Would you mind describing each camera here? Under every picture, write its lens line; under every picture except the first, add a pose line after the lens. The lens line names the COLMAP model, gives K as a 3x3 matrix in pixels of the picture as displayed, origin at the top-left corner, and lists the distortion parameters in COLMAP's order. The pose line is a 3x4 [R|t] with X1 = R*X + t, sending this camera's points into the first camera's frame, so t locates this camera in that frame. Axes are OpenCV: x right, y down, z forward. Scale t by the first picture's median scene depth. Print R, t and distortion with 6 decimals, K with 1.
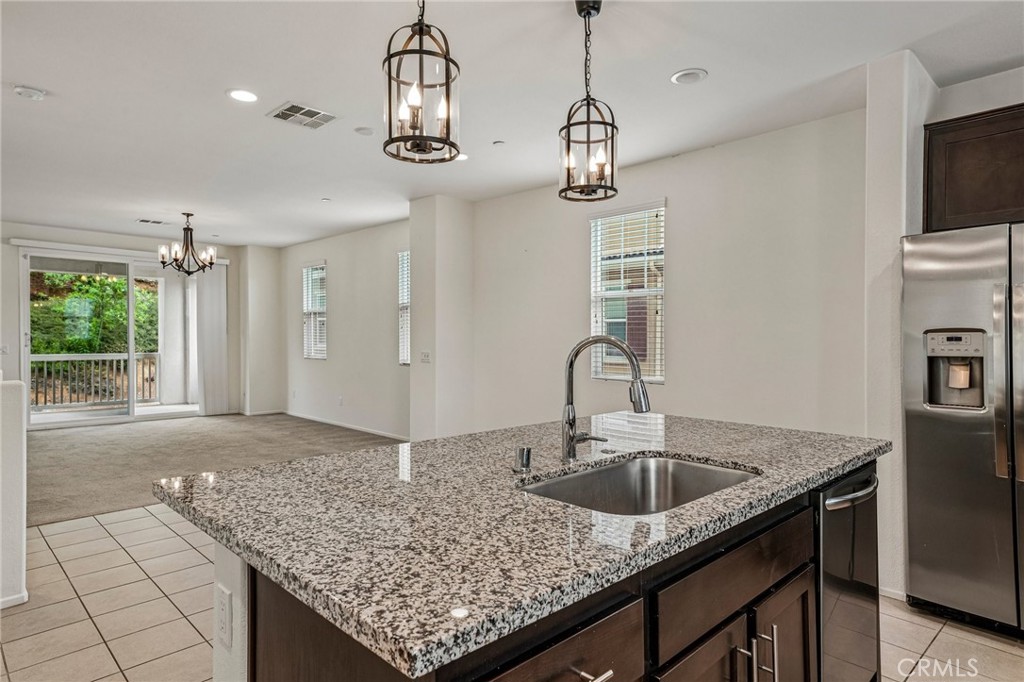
lens RADIAL K [[593.8, 0, 509.7], [0, 593.8, 339.1], [0, 0, 1]] dist [0.048615, 0.005252]
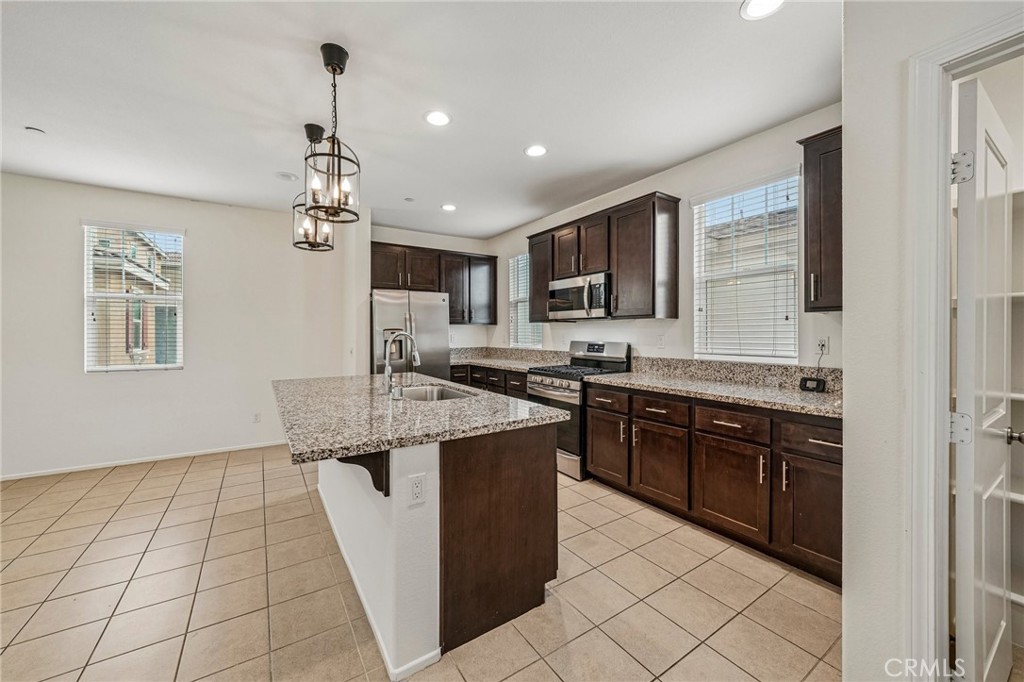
lens RADIAL K [[384.1, 0, 486.3], [0, 384.1, 335.7], [0, 0, 1]] dist [0.020309, -0.000214]
pose [[0.225629, -0.012151, 0.974138, -1.749257], [0.009893, 0.999899, 0.010181, -0.003399], [-0.974163, 0.007340, 0.225726, 0.629559]]
